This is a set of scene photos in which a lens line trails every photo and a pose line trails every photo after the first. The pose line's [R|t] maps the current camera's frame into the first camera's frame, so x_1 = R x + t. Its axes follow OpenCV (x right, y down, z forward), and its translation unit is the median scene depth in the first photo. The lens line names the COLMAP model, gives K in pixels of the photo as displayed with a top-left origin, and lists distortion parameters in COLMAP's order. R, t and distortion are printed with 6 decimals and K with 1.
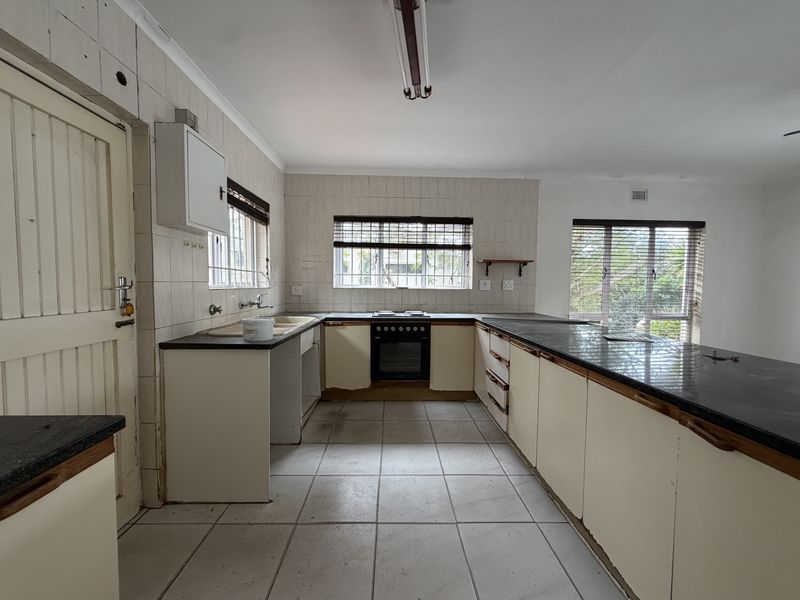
lens RADIAL K [[316.9, 0, 396.8], [0, 316.9, 300.9], [0, 0, 1]] dist [-0.001587, -0.000039]
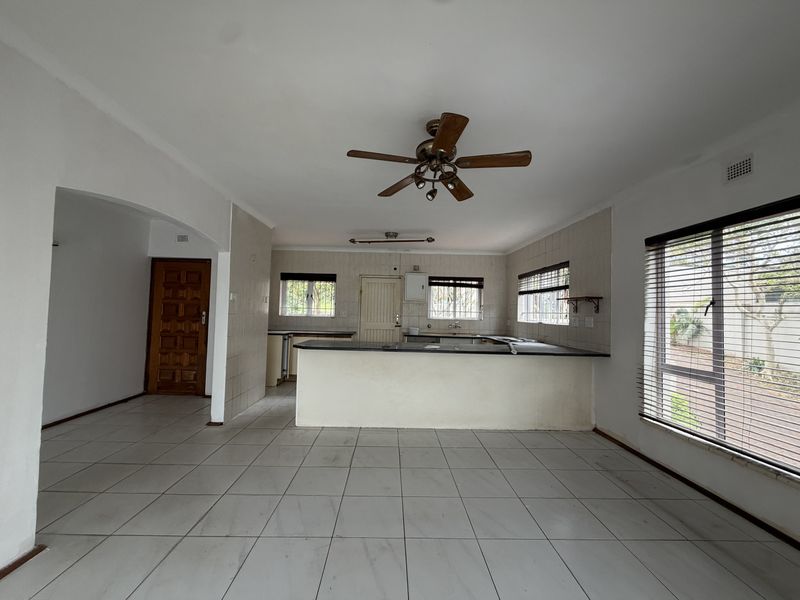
lens RADIAL K [[316.9, 0, 396.8], [0, 316.9, 300.9], [0, 0, 1]] dist [-0.001587, -0.000039]
pose [[0.005986, -0.046863, -0.998883, 1.380683], [-0.075739, 0.996011, -0.047182, -0.024429], [0.997110, 0.075937, 0.002413, 0.418691]]
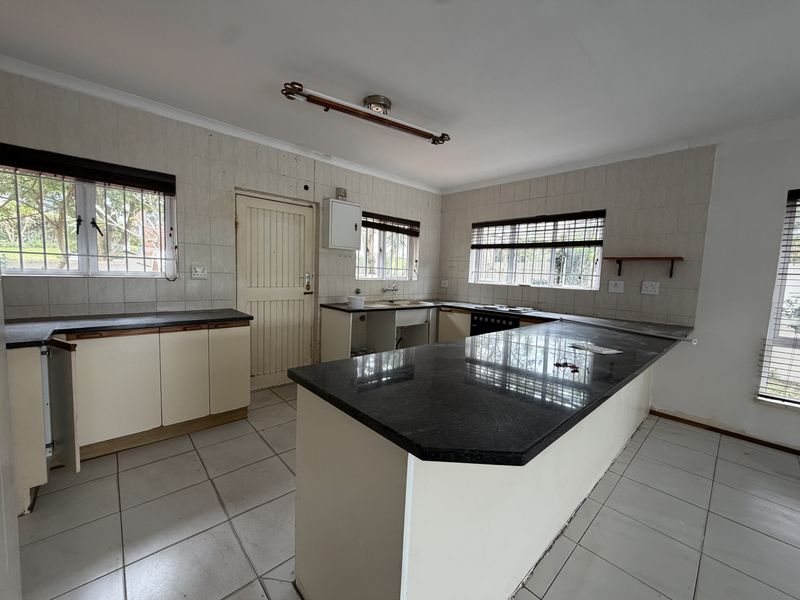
lens RADIAL K [[316.9, 0, 396.8], [0, 316.9, 300.9], [0, 0, 1]] dist [-0.001587, -0.000039]
pose [[0.664054, 0.080651, -0.743322, 0.545762], [-0.068816, 0.996538, 0.046648, -0.010255], [0.744511, 0.020176, 0.667305, -0.017965]]
